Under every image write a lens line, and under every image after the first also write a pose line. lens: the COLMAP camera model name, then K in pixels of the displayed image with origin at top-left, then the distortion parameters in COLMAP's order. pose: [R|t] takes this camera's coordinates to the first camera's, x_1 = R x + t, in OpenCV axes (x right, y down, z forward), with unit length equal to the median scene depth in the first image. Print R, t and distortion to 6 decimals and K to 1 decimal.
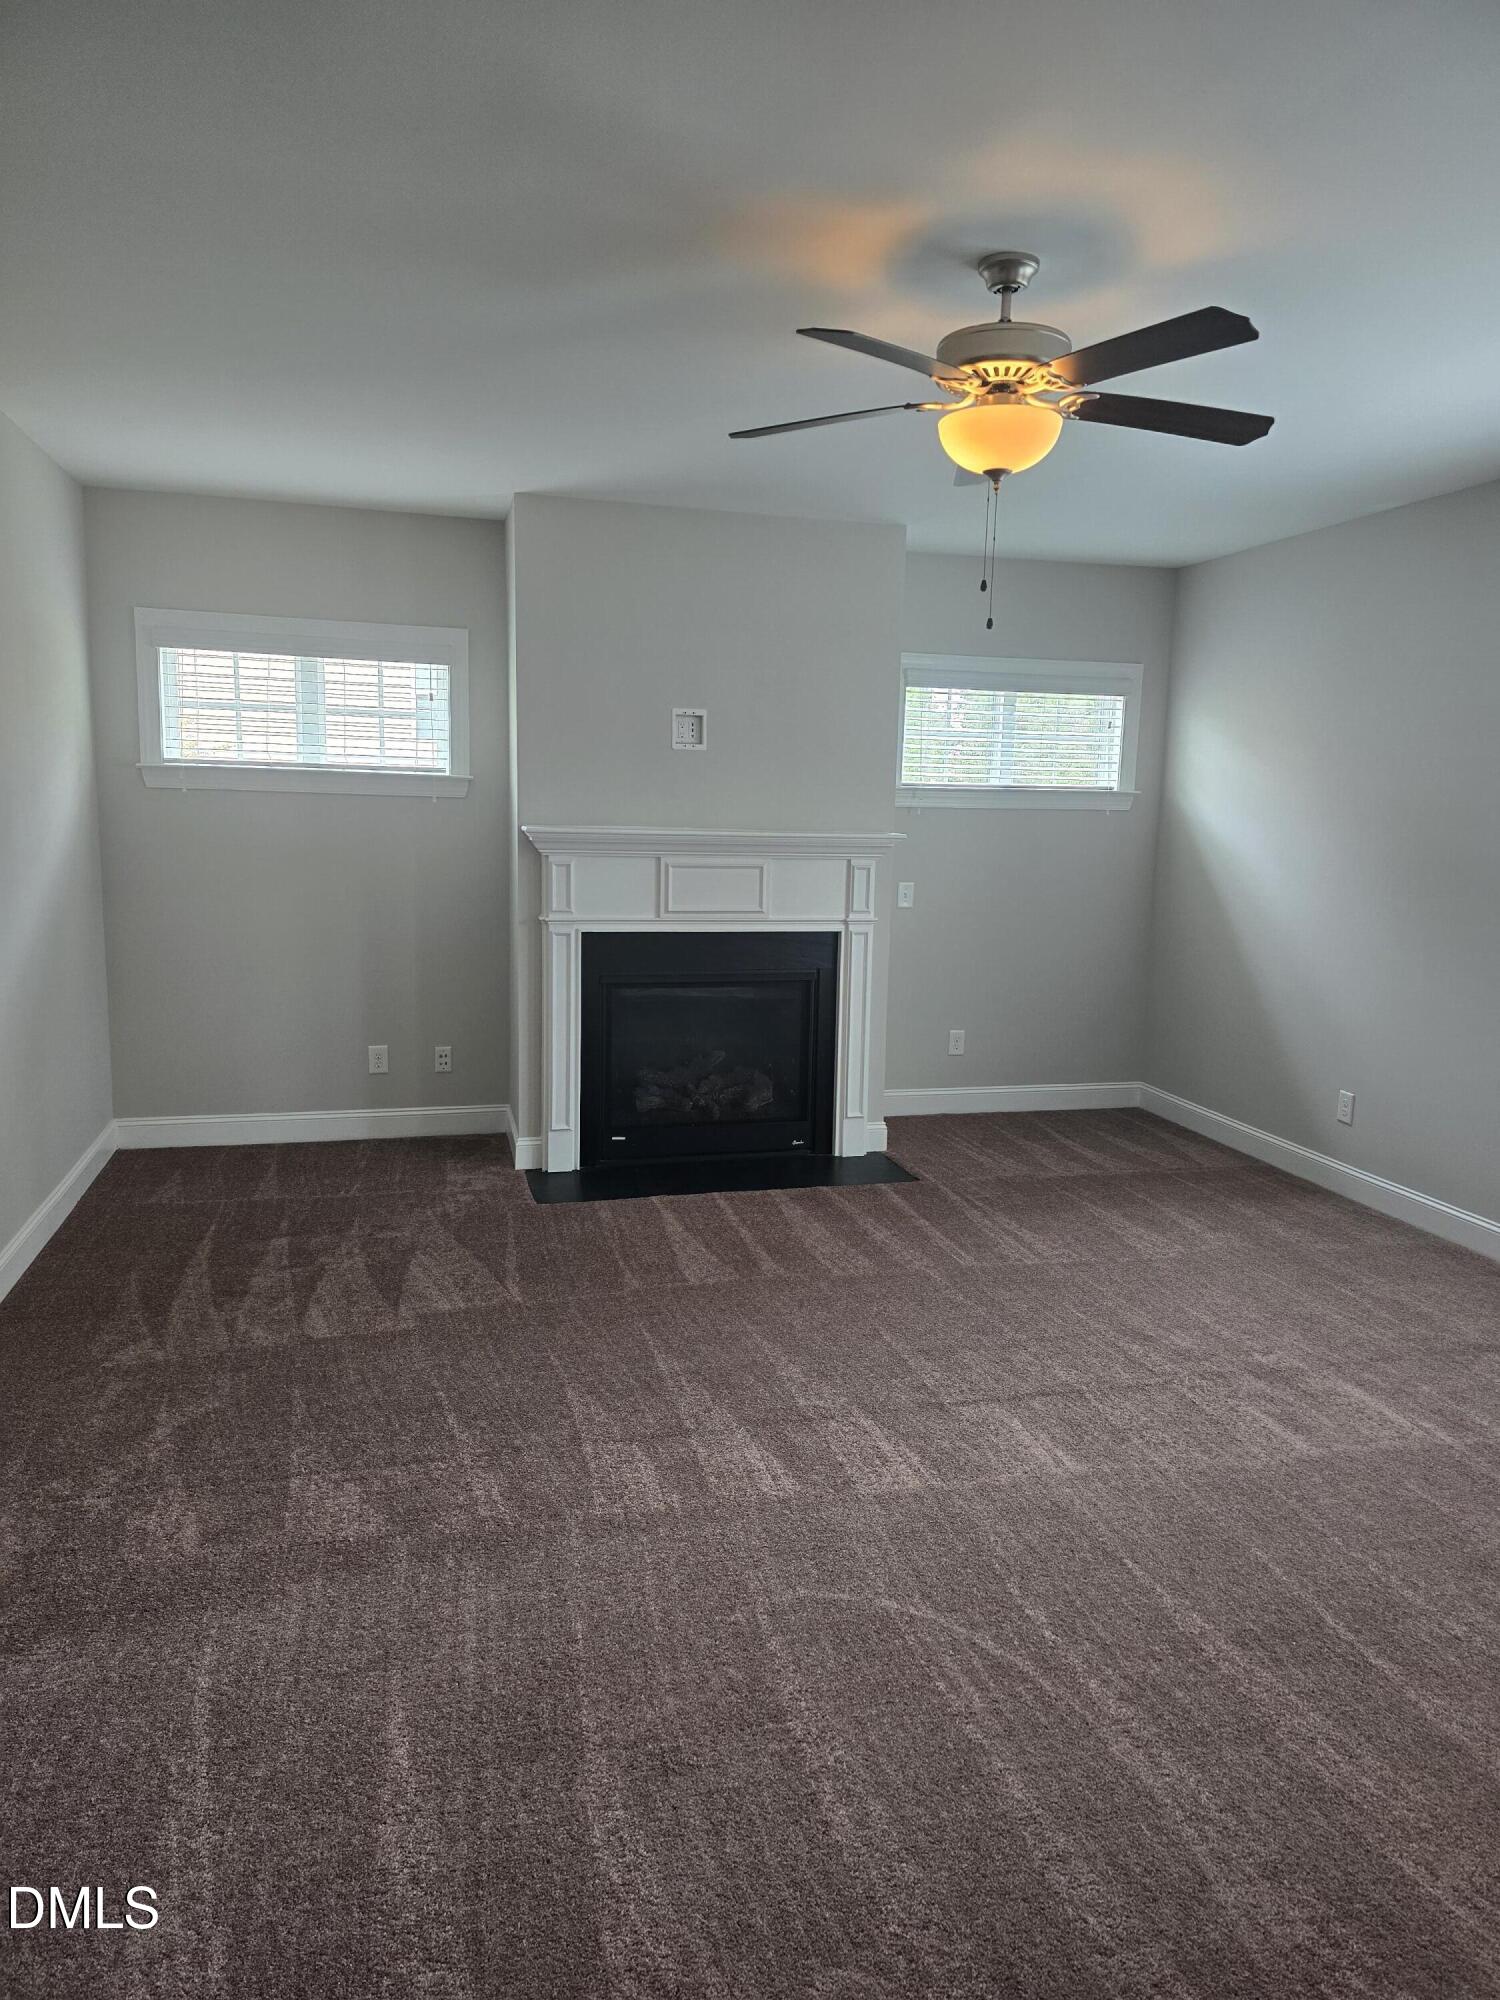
lens RADIAL K [[1357.8, 0, 751.8], [0, 1357.8, 993.5], [0, 0, 1]] dist [0.069301, -0.058810]
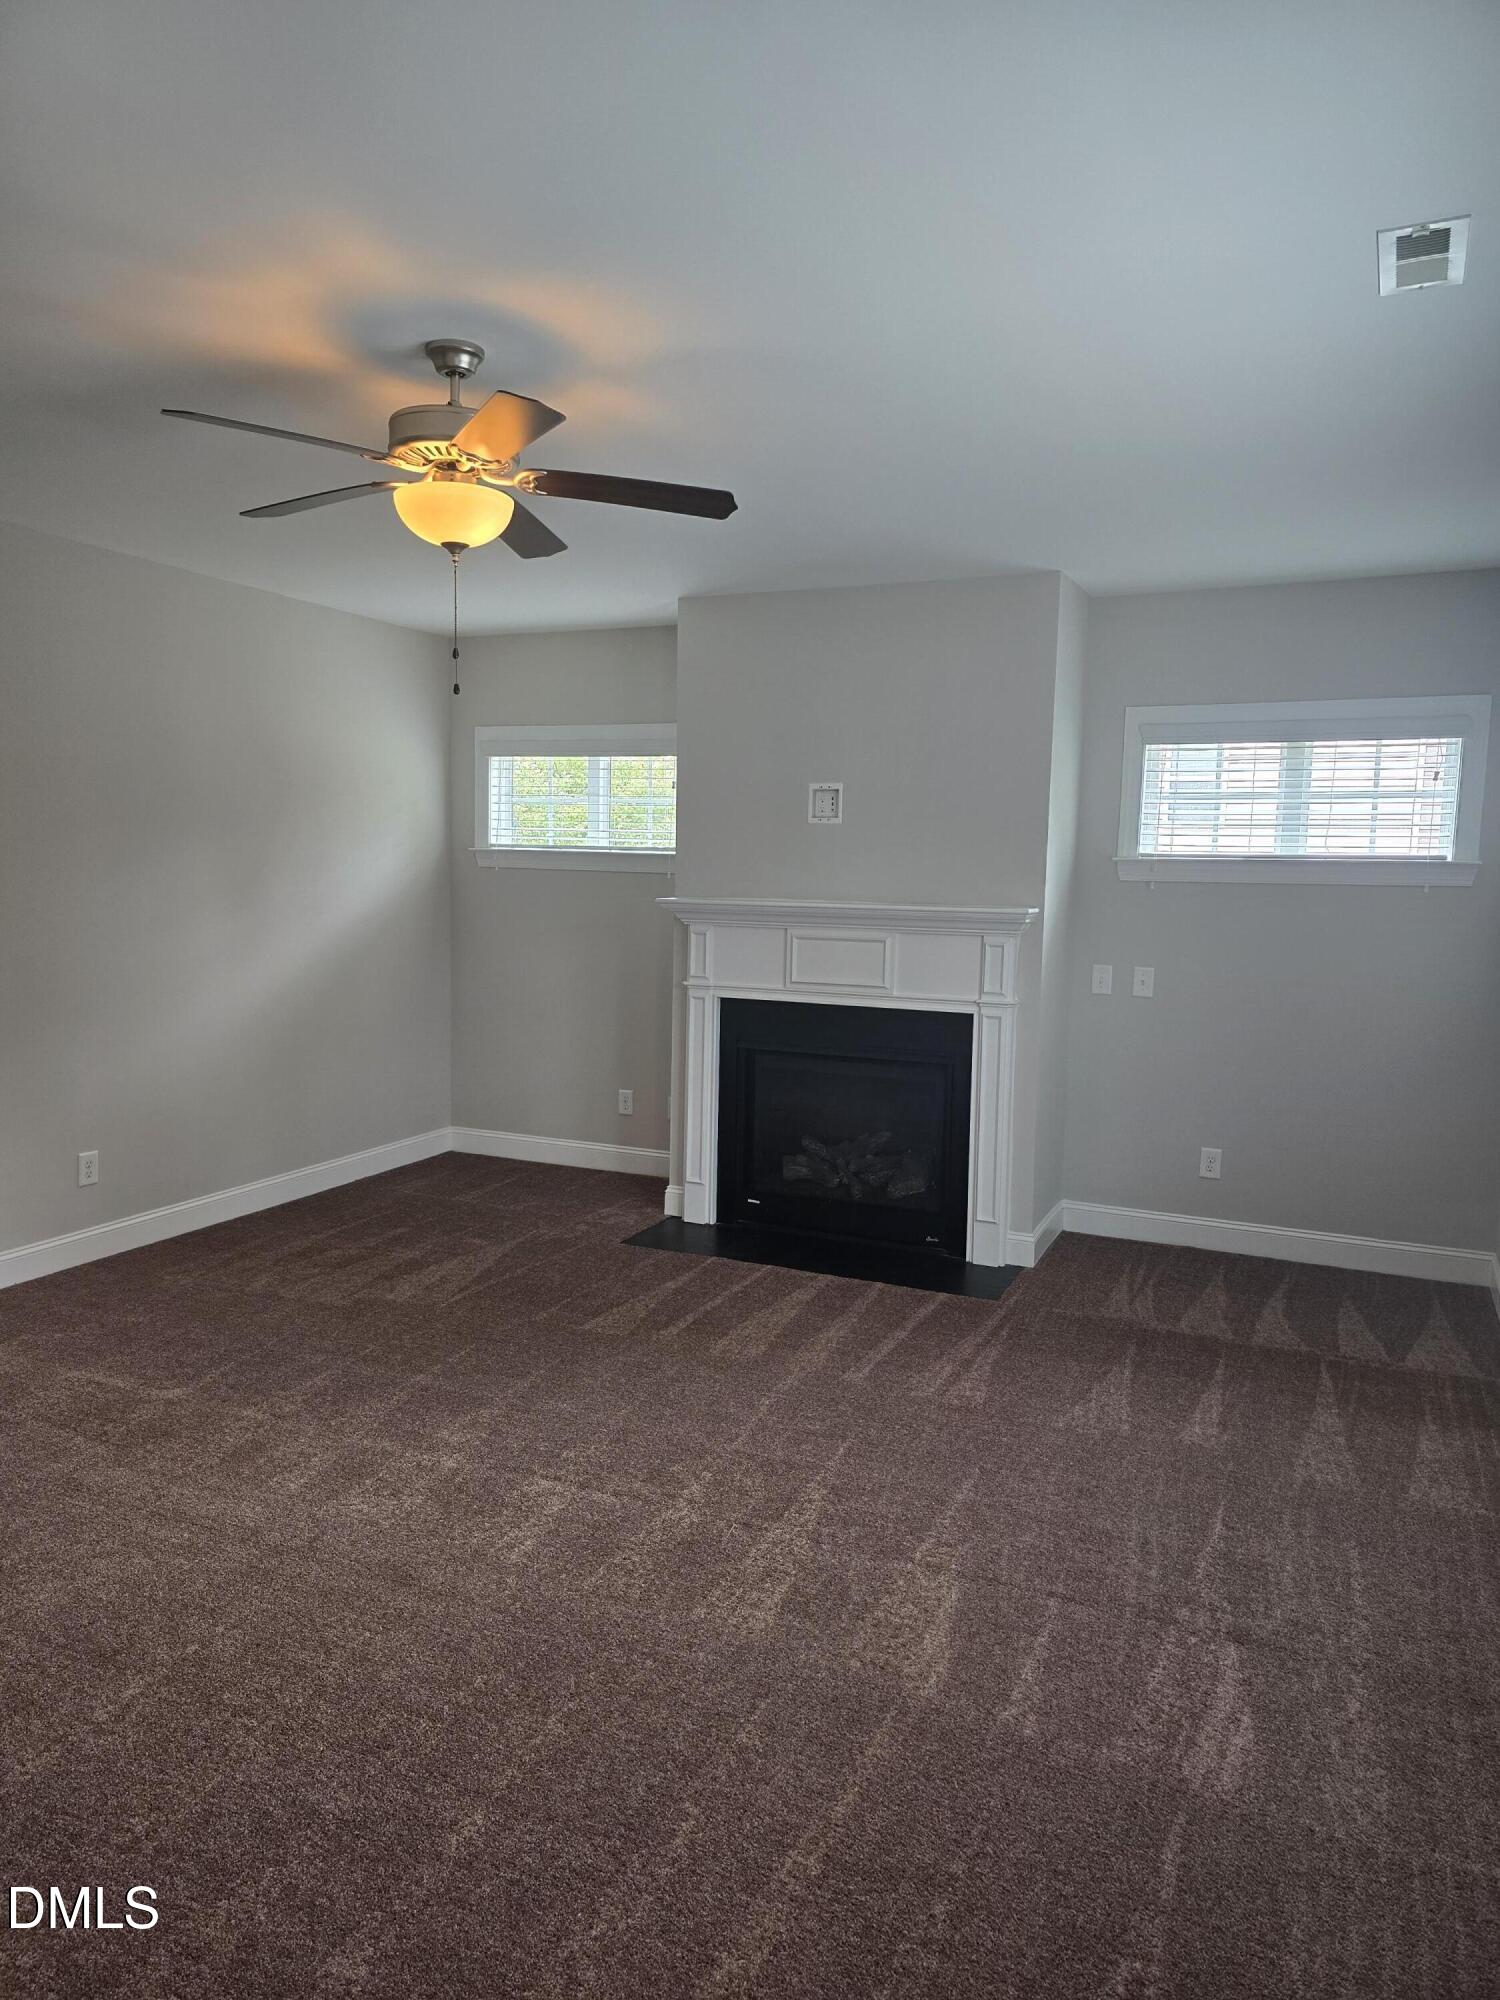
lens RADIAL K [[1357.8, 0, 749.6], [0, 1357.8, 1003.0], [0, 0, 1]] dist [0.069301, -0.058810]
pose [[0.764422, 0.055428, -0.642329, 0.561866], [-0.093177, 0.995336, -0.024998, -0.016941], [0.637948, 0.078960, 0.766021, 0.206065]]
